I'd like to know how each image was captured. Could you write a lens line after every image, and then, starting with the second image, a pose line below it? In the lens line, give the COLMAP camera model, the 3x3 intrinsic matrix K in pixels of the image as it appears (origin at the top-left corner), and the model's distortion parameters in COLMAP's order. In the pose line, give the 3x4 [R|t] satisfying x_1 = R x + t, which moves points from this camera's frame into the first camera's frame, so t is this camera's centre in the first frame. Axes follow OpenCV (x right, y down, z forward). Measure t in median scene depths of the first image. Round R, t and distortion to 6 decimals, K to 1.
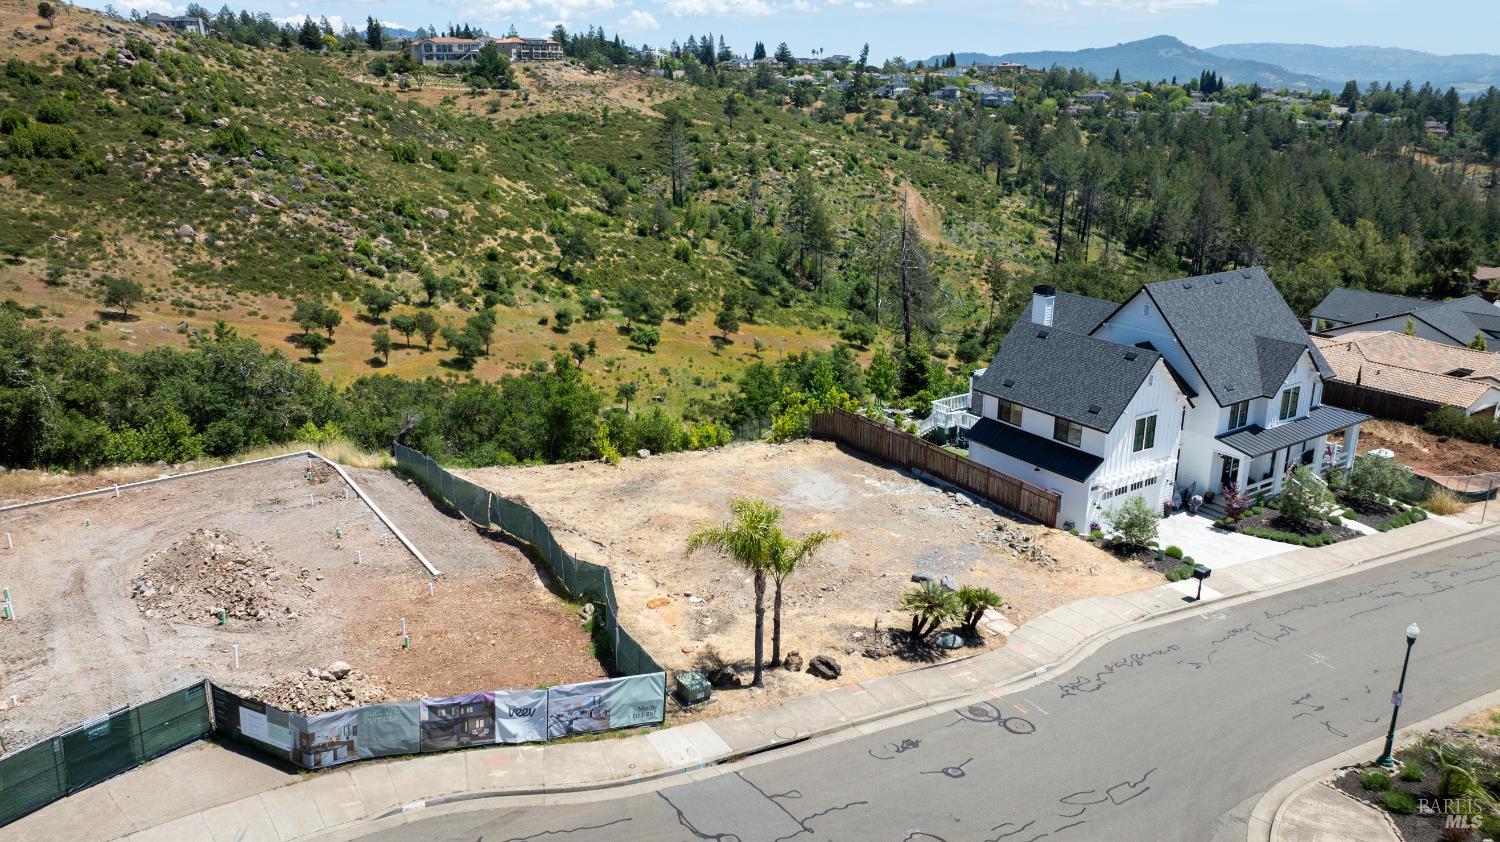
lens RADIAL K [[1055.7, 0, 746.1], [0, 1055.7, 424.5], [0, 0, 1]] dist [-0.032547, 0.031943]
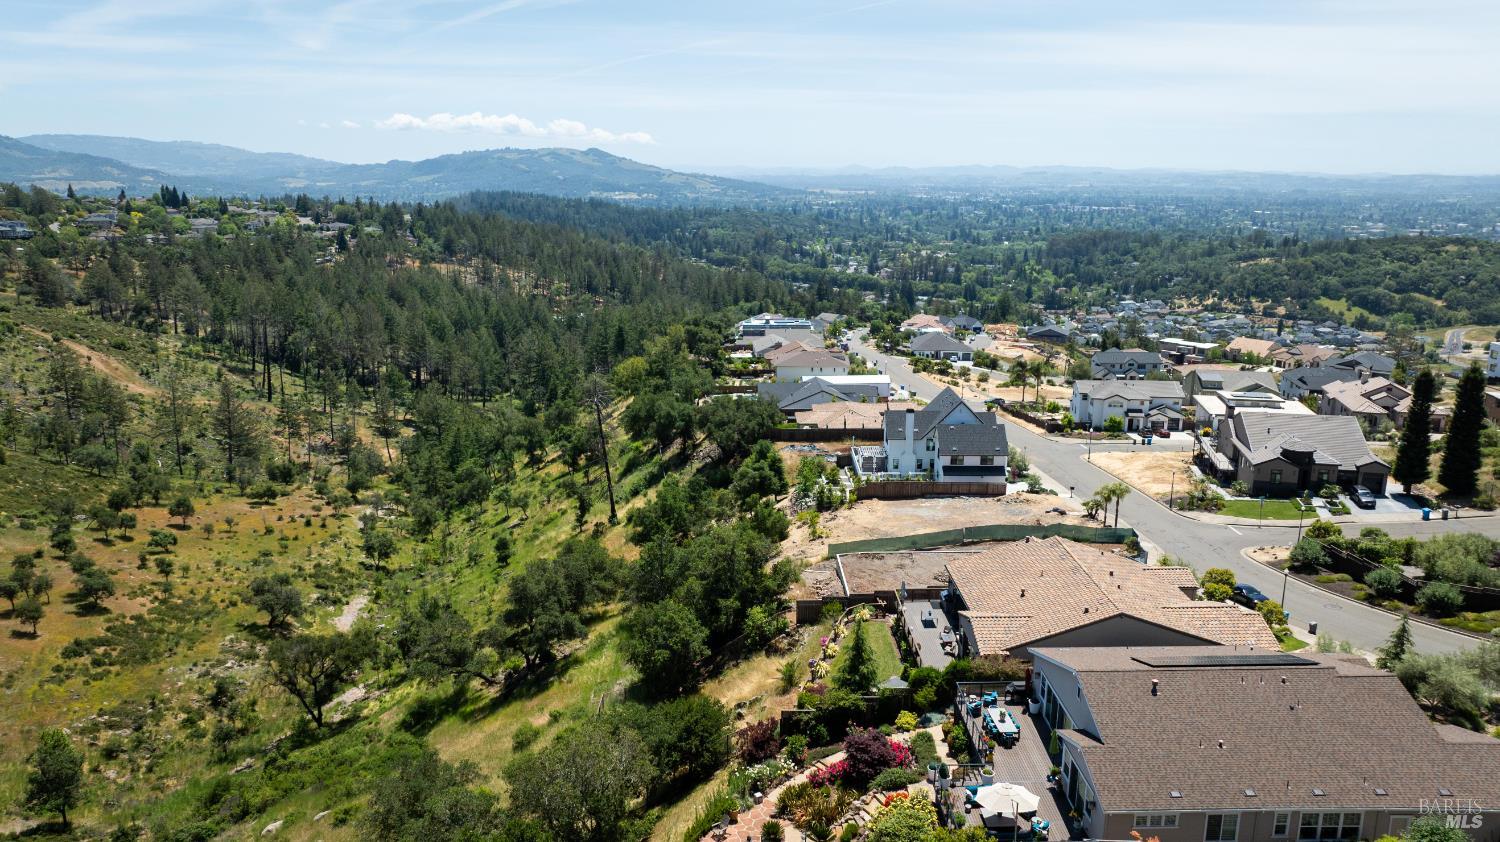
lens RADIAL K [[1055.7, 0, 746.1], [0, 1055.7, 426.1], [0, 0, 1]] dist [-0.032547, 0.031943]
pose [[0.550508, -0.191388, 0.812596, -0.453312], [0.255104, 0.965374, 0.054547, -0.078728], [-0.794898, 0.177268, 0.580270, -0.013828]]
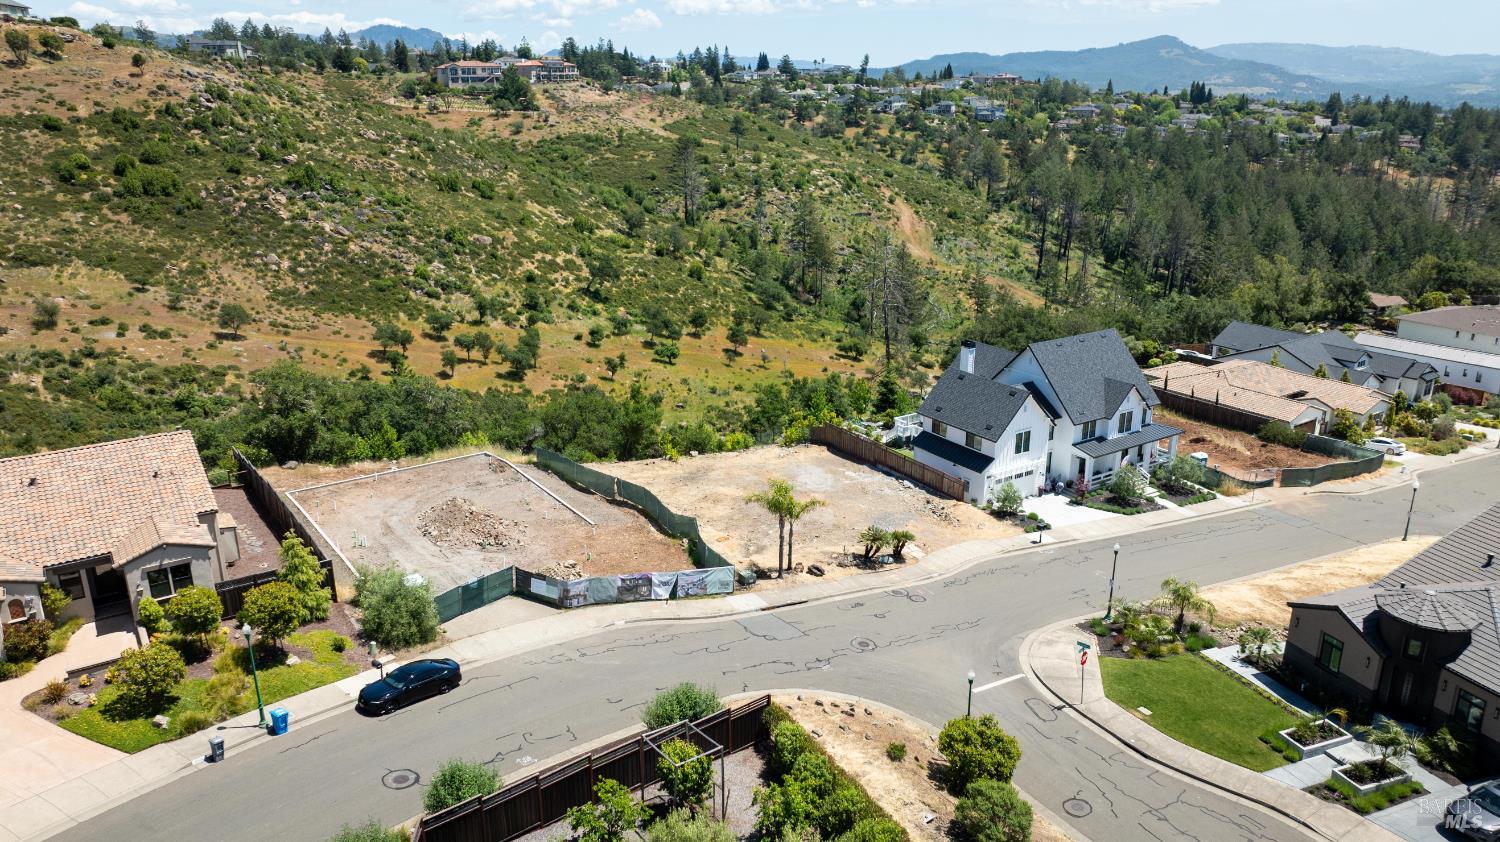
lens RADIAL K [[1055.7, 0, 746.0], [0, 1055.7, 422.6], [0, 0, 1]] dist [-0.032547, 0.031943]
pose [[0.999996, 0.002492, -0.001122, -0.006567], [-0.002492, 0.999997, 0.000246, -0.004220], [0.001123, -0.000243, 0.999999, -0.119430]]
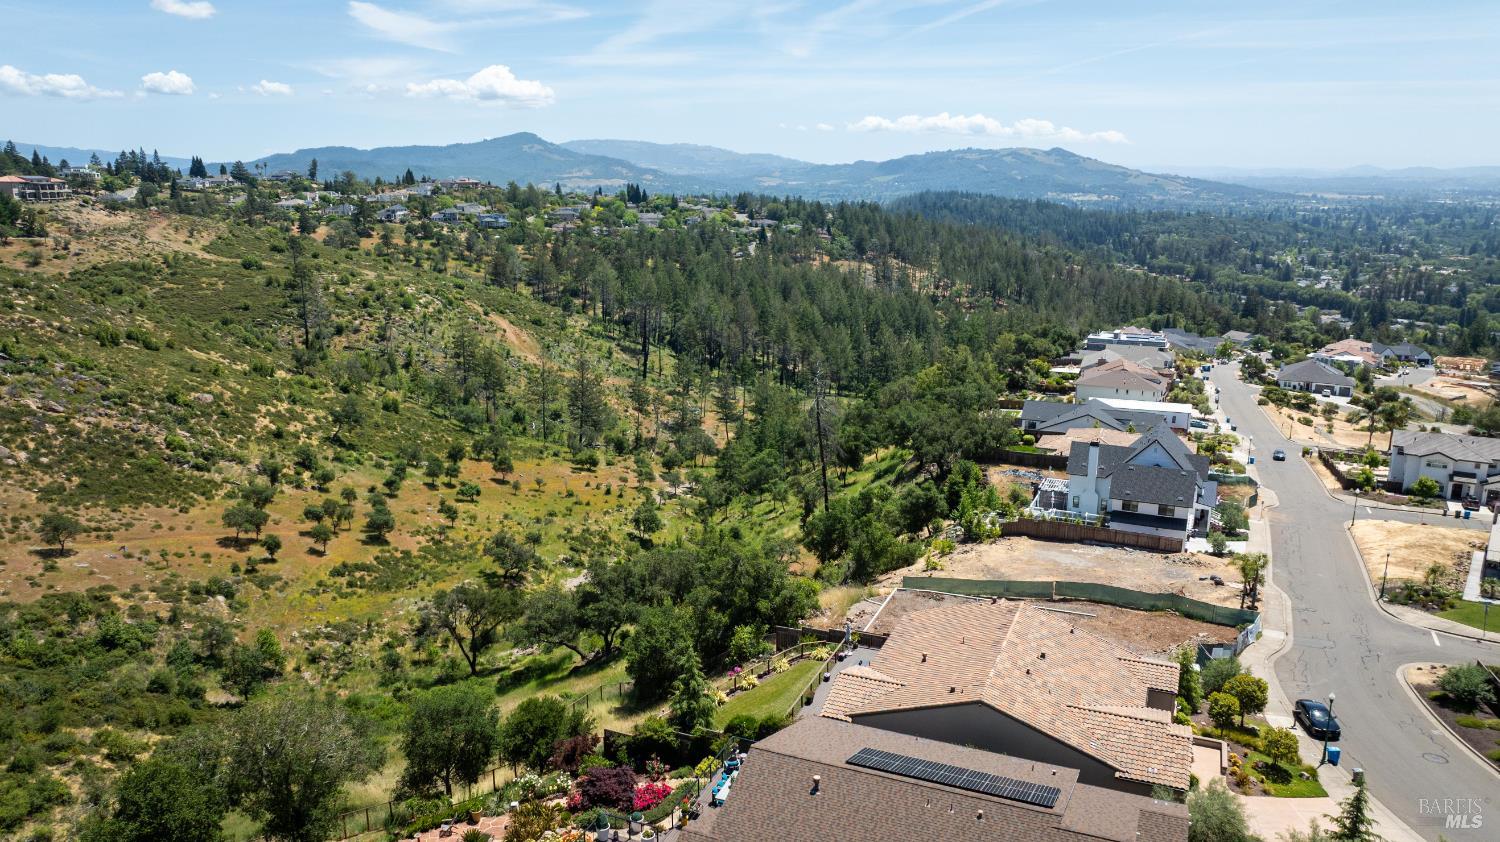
lens RADIAL K [[1055.7, 0, 746.6], [0, 1055.7, 422.0], [0, 0, 1]] dist [-0.032547, 0.031943]
pose [[0.843977, -0.119830, 0.522823, -0.341600], [0.162380, 0.986067, -0.036120, -0.051845], [-0.511210, 0.115381, 0.851676, -0.103474]]
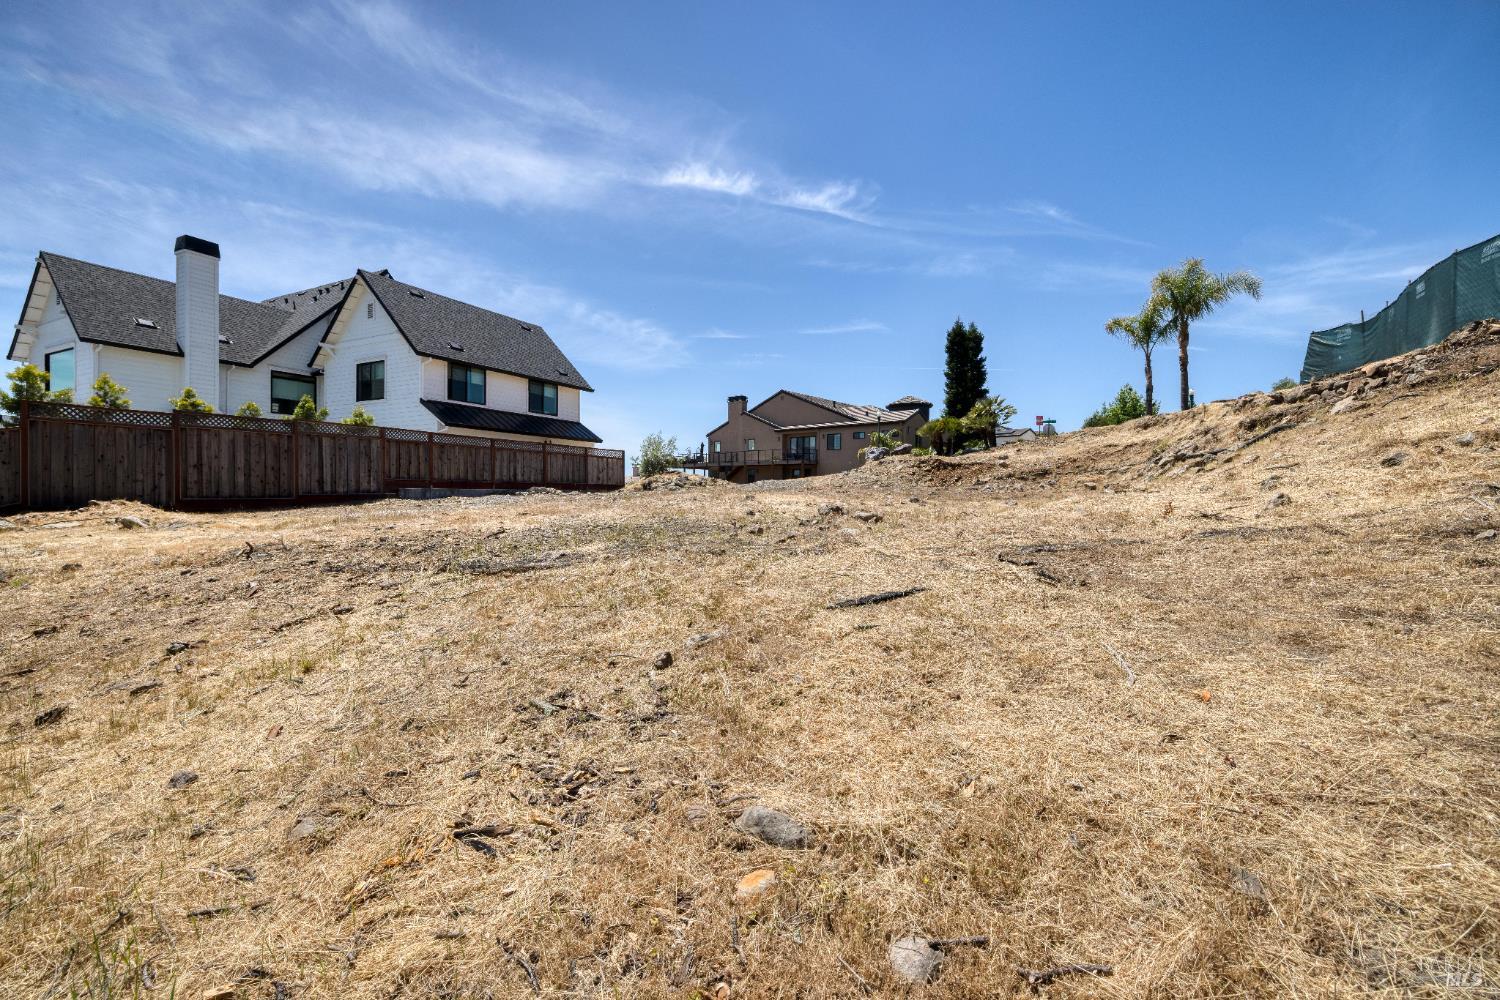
lens RADIAL K [[625.2, 0, 748.2], [0, 625.2, 490.7], [0, 0, 1]] dist [0.001035, 0.000659]
pose [[-0.499076, -0.016248, 0.866406, -0.050530], [0.265079, 0.949034, 0.170491, 0.007788], [-0.825019, 0.314754, -0.469333, 0.238157]]
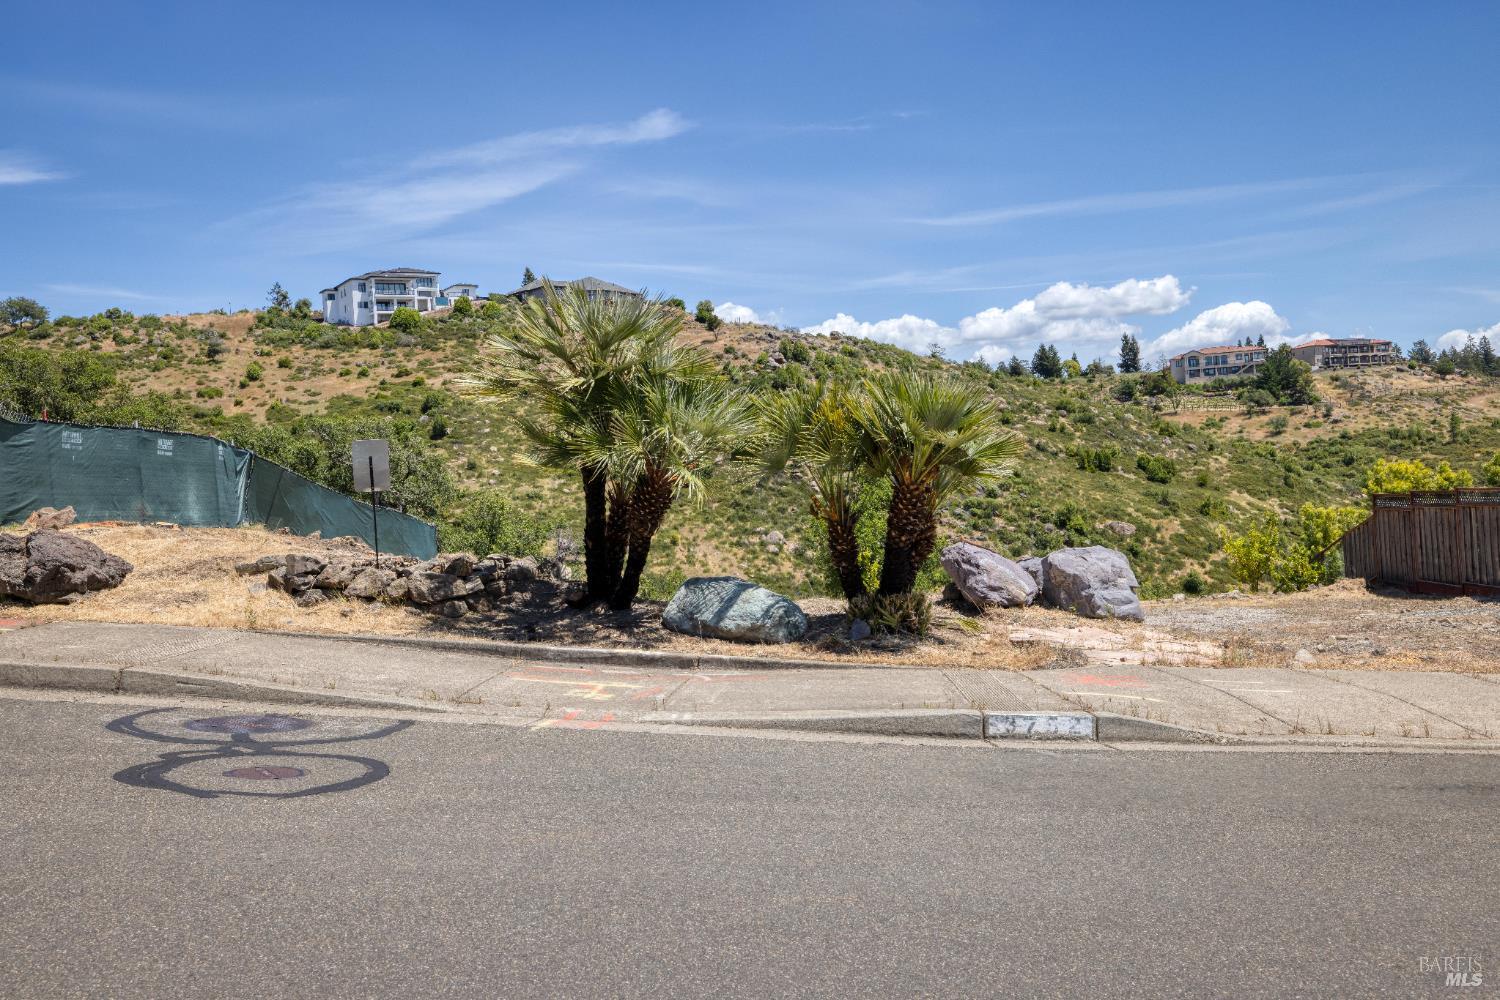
lens RADIAL K [[1442.4, 0, 742.7], [0, 1442.4, 496.9], [0, 0, 1]] dist [-0.000863, 0.000000]
pose [[0.808296, -0.042625, -0.587232, 0.054419], [-0.128406, 0.960606, -0.246471, 0.038266], [0.574604, 0.274626, 0.770980, 0.116235]]
